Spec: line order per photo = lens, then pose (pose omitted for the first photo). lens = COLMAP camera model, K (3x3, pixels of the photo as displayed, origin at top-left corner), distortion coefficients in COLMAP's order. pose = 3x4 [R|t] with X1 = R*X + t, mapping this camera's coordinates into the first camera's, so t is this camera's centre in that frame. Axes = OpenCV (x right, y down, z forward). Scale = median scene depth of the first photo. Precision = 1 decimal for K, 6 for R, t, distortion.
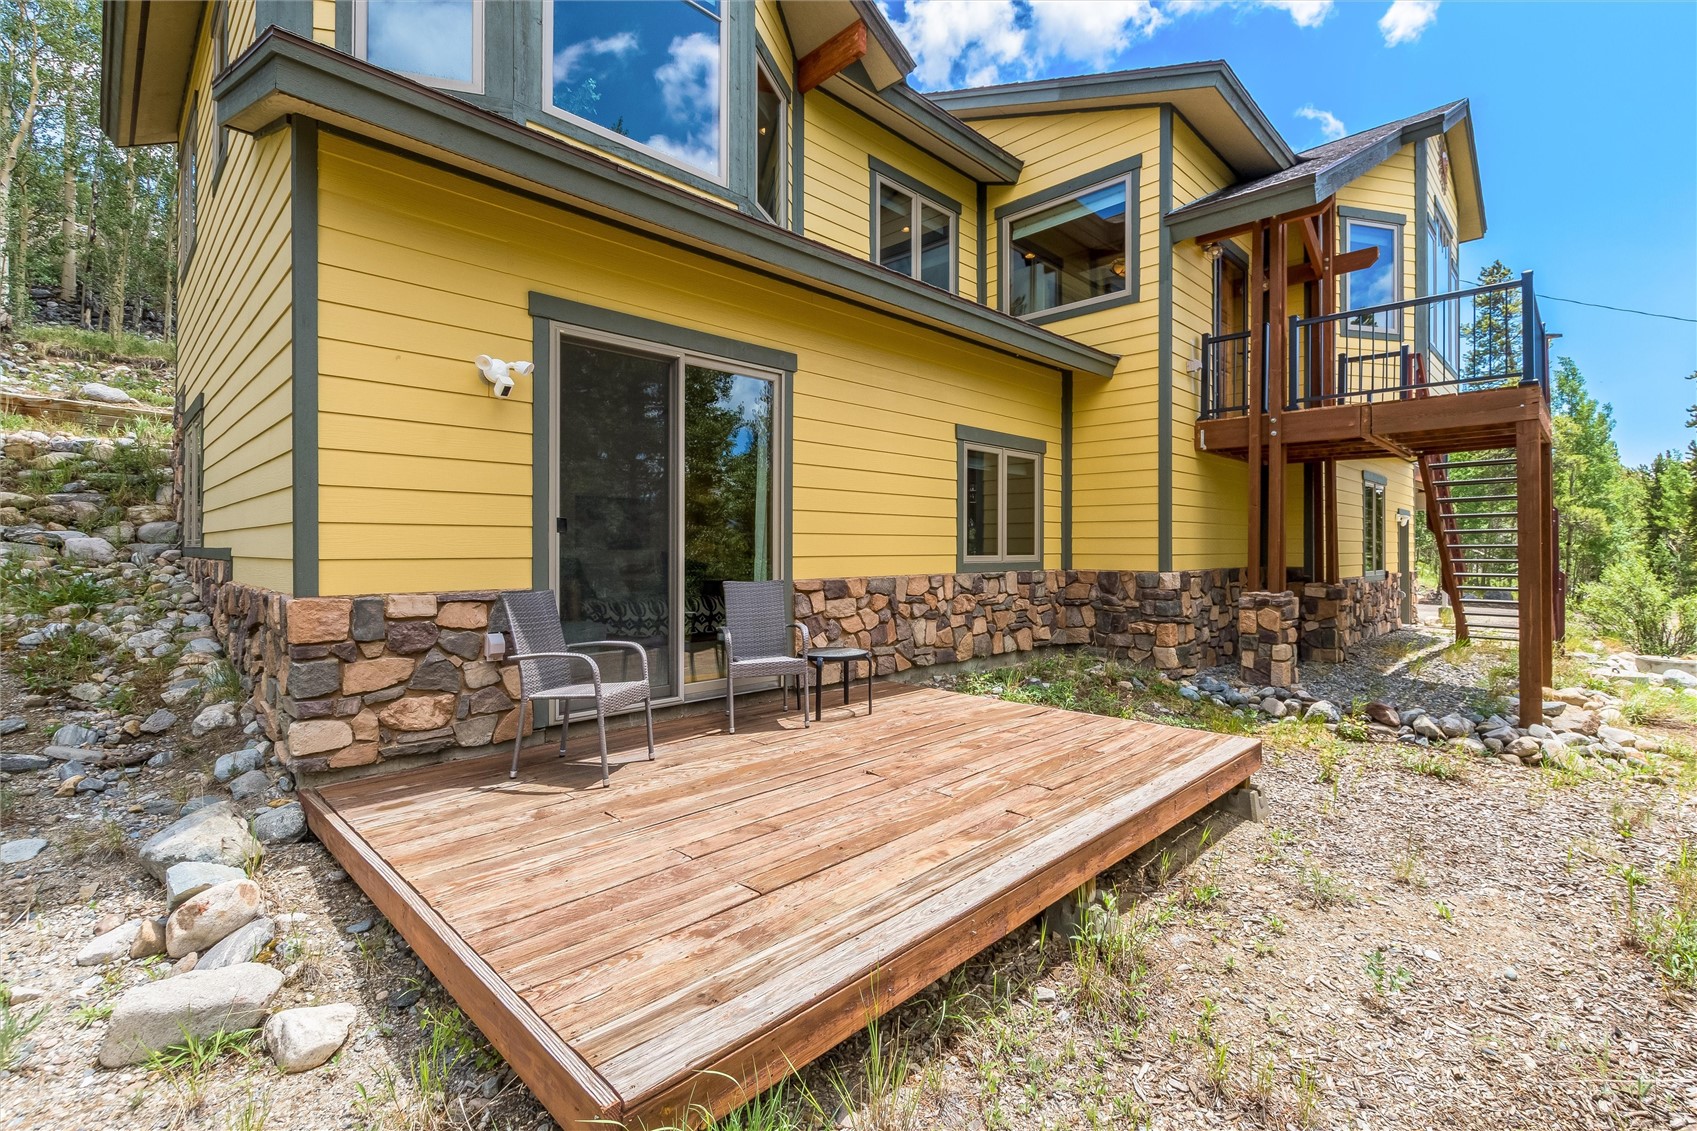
lens RADIAL K [[757.4, 0, 867.1], [0, 757.4, 550.6], [0, 0, 1]] dist [0.002646, -0.000926]
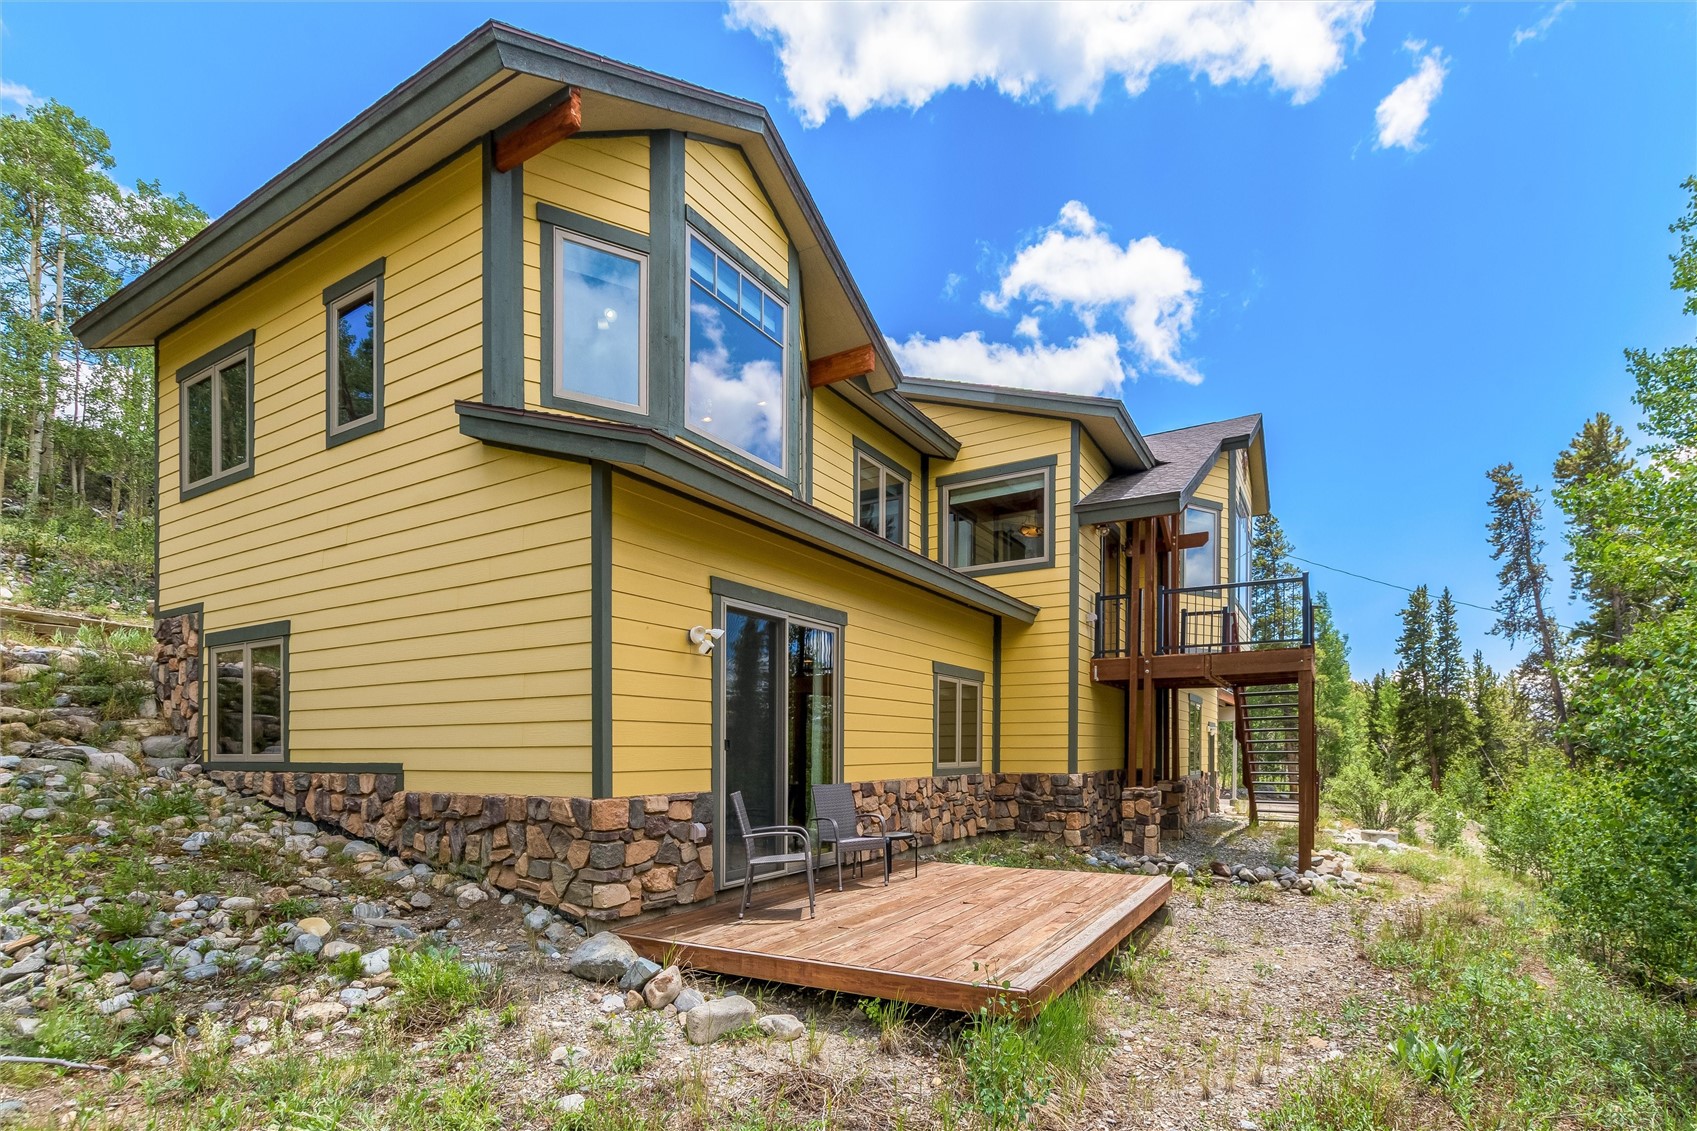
lens RADIAL K [[796.2, 0, 884.8], [0, 796.2, 773.7], [0, 0, 1]] dist [0.002114, -0.000158]
pose [[0.967890, -0.012118, 0.251080, -0.300351], [0.005859, 0.999654, 0.025662, -0.010124], [-0.251304, -0.023367, 0.967626, -0.290932]]
